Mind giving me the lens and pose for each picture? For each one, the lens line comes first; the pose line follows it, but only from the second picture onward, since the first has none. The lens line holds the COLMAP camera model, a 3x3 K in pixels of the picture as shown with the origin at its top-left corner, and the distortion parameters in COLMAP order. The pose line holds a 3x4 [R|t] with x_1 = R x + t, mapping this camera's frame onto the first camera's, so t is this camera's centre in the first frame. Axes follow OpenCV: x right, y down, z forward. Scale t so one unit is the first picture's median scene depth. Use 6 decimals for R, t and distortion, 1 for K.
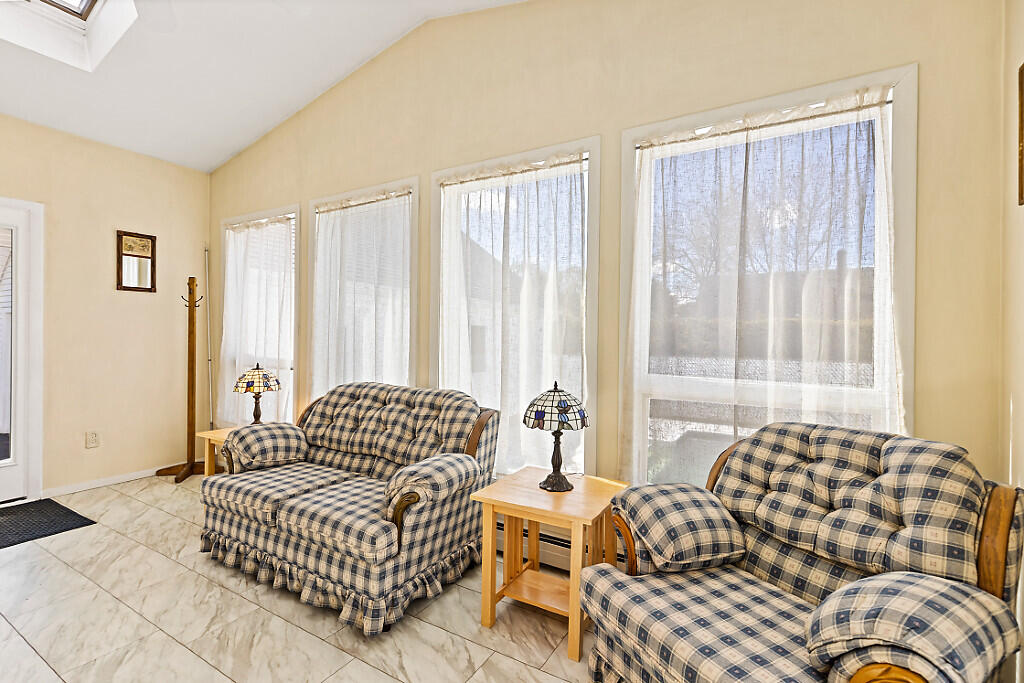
lens RADIAL K [[465.5, 0, 512.5], [0, 465.5, 340.4], [0, 0, 1]] dist [-0.002959, -0.001790]
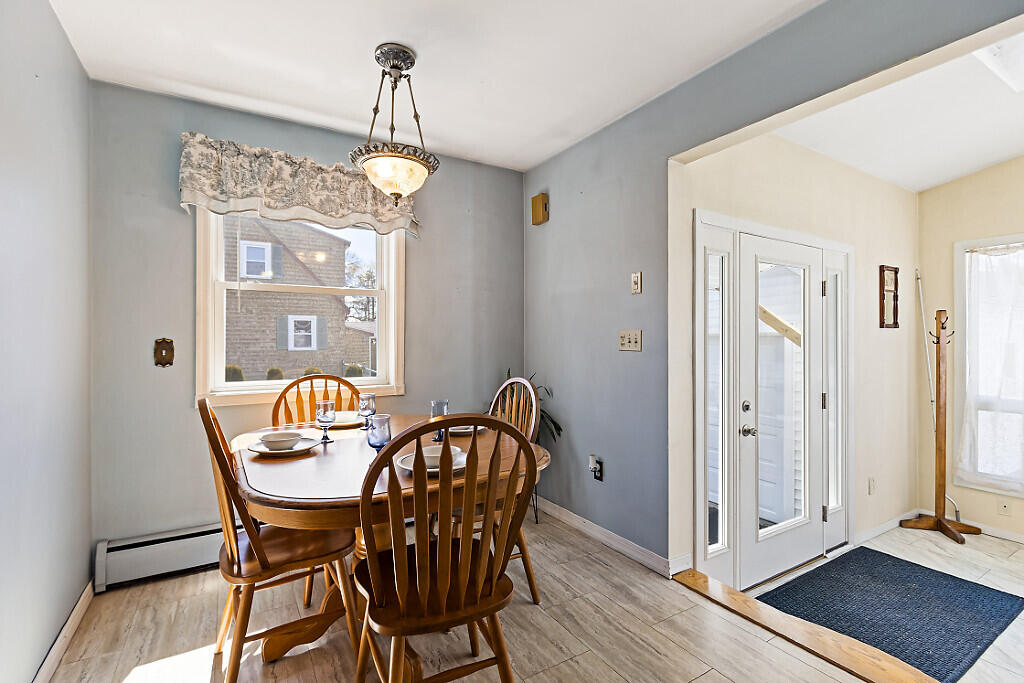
lens RADIAL K [[467.4, 0, 511.8], [0, 467.4, 337.6], [0, 0, 1]] dist [-0.008790, -0.000037]
pose [[0.878545, -0.008998, -0.477574, -1.378229], [0.006160, 0.999953, -0.007508, -0.111635], [0.477619, 0.003655, 0.878559, -0.245049]]
